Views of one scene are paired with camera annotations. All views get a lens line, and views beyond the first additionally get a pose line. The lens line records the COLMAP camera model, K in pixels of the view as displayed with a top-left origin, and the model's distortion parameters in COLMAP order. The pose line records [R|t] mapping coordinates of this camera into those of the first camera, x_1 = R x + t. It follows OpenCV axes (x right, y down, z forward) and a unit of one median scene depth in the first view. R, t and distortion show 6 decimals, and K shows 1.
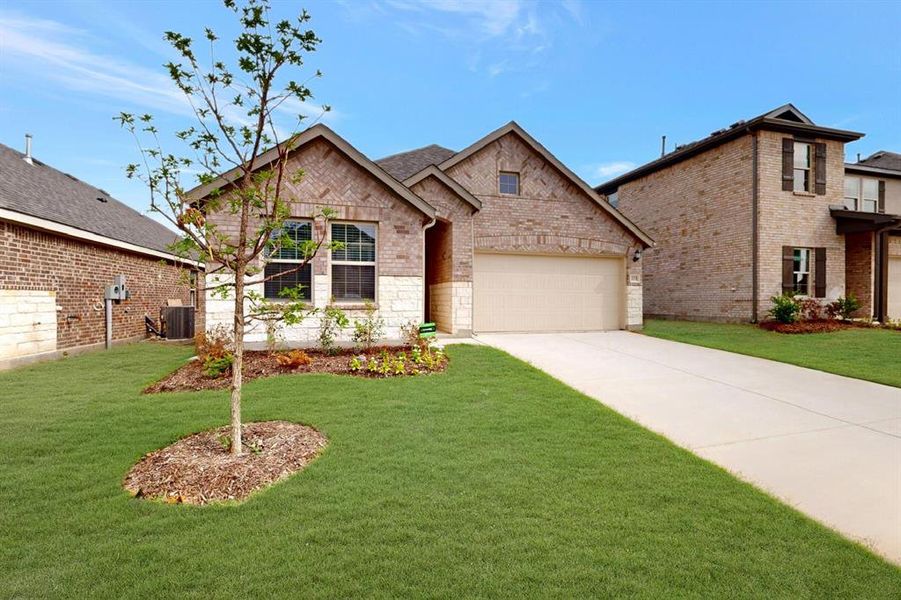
lens RADIAL K [[391.2, 0, 452.0], [0, 391.2, 301.6], [0, 0, 1]] dist [-0.001315, 0.000255]
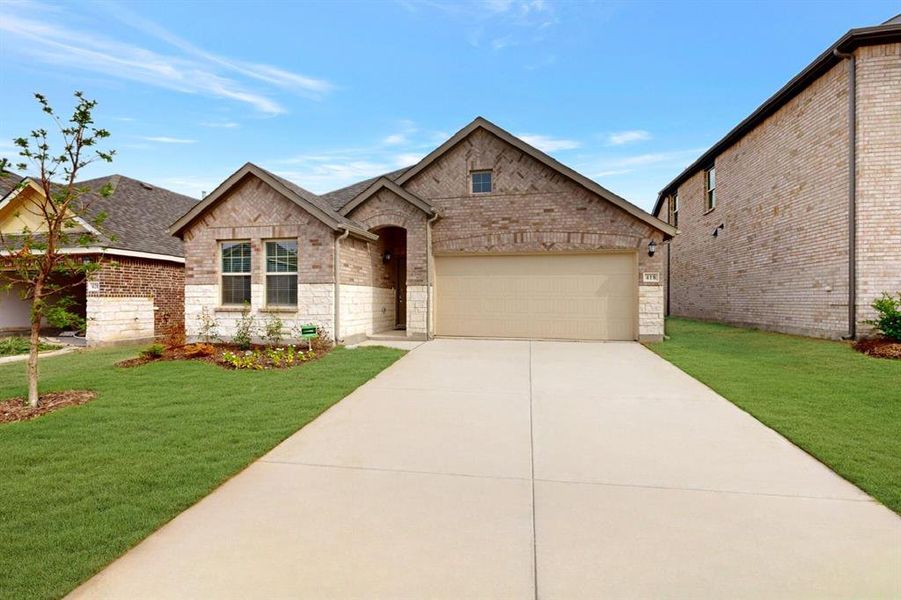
lens RADIAL K [[391.2, 0, 452.0], [0, 391.2, 301.6], [0, 0, 1]] dist [-0.001315, 0.000255]
pose [[0.894337, 0.001641, -0.447391, 0.510426], [-0.002259, 0.999997, -0.000847, -0.008419], [0.447388, 0.001768, 0.894338, 0.112634]]
